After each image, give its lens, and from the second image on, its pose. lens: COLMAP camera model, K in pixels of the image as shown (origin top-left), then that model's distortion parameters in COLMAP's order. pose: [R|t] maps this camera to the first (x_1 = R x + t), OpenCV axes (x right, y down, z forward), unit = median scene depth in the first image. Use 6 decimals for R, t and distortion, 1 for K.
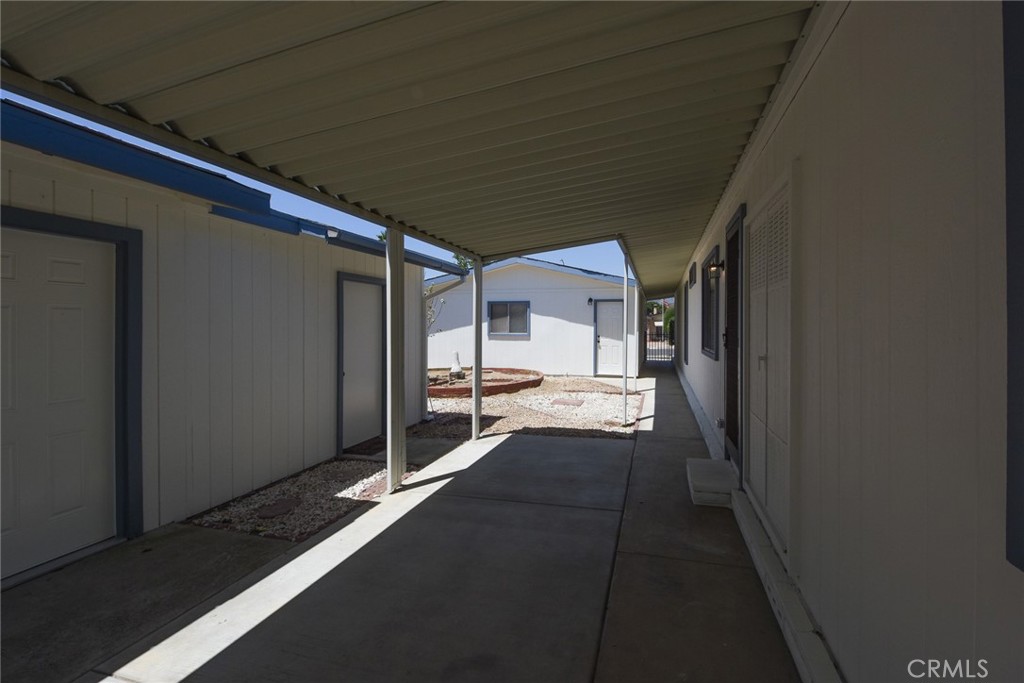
lens RADIAL K [[450.8, 0, 525.1], [0, 450.8, 339.3], [0, 0, 1]] dist [0.023164, -0.023480]
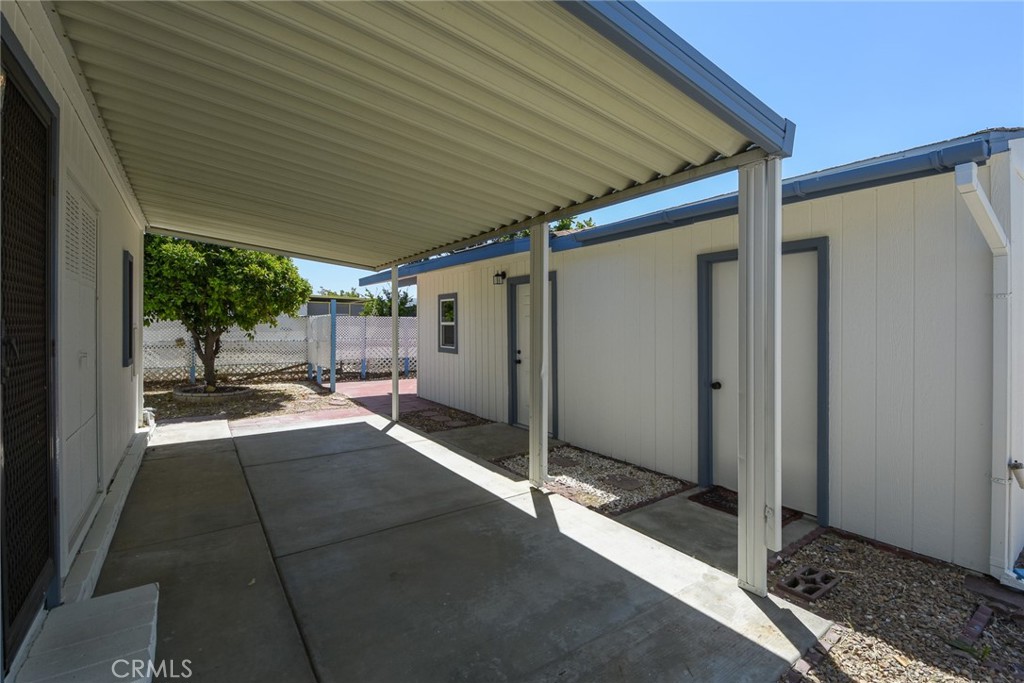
lens RADIAL K [[450.8, 0, 525.1], [0, 450.8, 339.3], [0, 0, 1]] dist [0.023164, -0.023480]
pose [[-0.601260, 0.029183, -0.798521, 0.527324], [-0.023585, 0.998249, 0.054240, -0.040005], [0.798705, 0.051445, -0.599519, 1.660398]]
